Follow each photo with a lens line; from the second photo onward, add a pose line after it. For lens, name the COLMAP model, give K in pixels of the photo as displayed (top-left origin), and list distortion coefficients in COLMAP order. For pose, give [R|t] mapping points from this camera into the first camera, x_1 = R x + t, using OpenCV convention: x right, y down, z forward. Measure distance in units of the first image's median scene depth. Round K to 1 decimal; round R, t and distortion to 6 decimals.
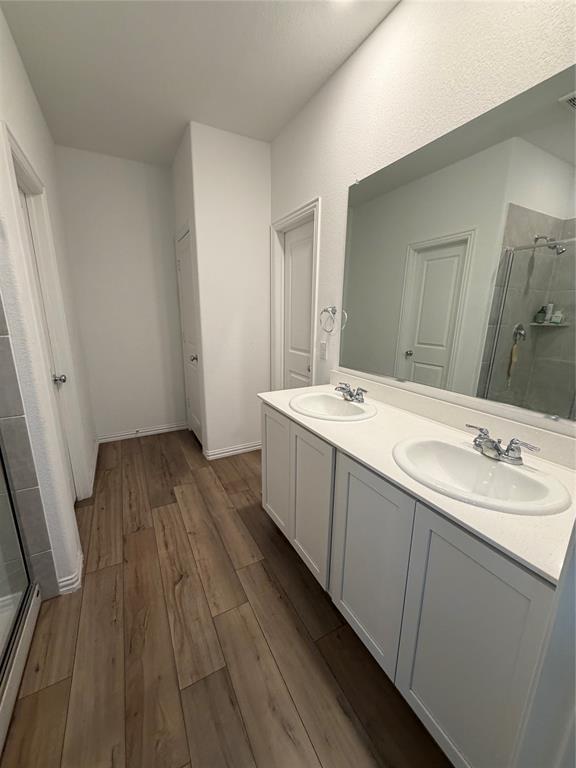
lens RADIAL K [[304.8, 0, 287.7], [0, 304.8, 382.2], [0, 0, 1]] dist [-0.001755, 0.000026]
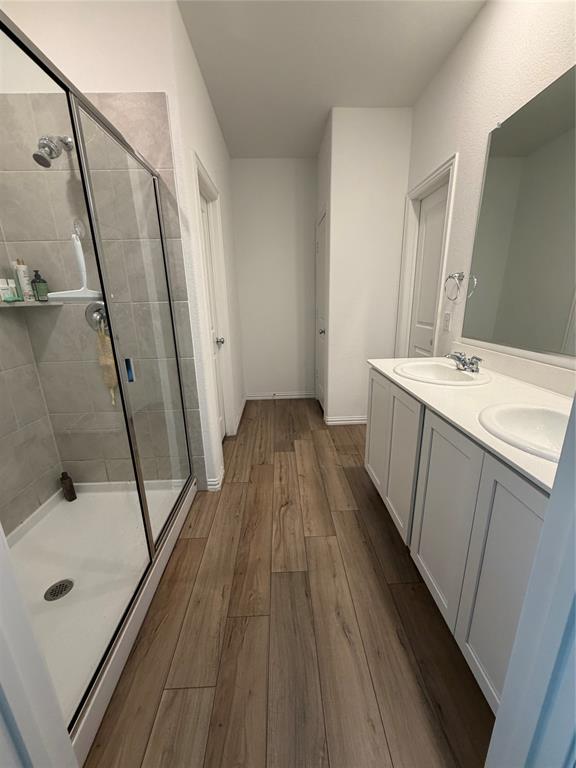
lens RADIAL K [[306.1, 0, 288.2], [0, 306.1, 381.5], [0, 0, 1]] dist [-0.000500, 0.000120]
pose [[0.895066, 0.090449, -0.436665, 0.135517], [-0.073205, 0.995732, 0.056198, 0.079974], [0.439885, -0.018335, 0.897867, -0.083544]]
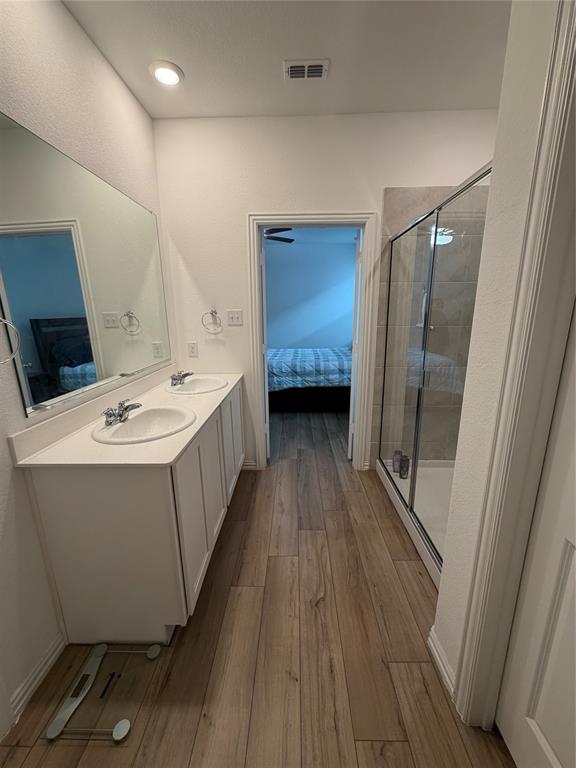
lens RADIAL K [[306.1, 0, 288.2], [0, 306.1, 381.5], [0, 0, 1]] dist [-0.000500, 0.000120]
pose [[-0.870404, -0.109354, 0.480040, -0.603142], [0.118578, 0.899757, 0.419971, -0.343893], [-0.477845, 0.422467, -0.770186, 1.374181]]
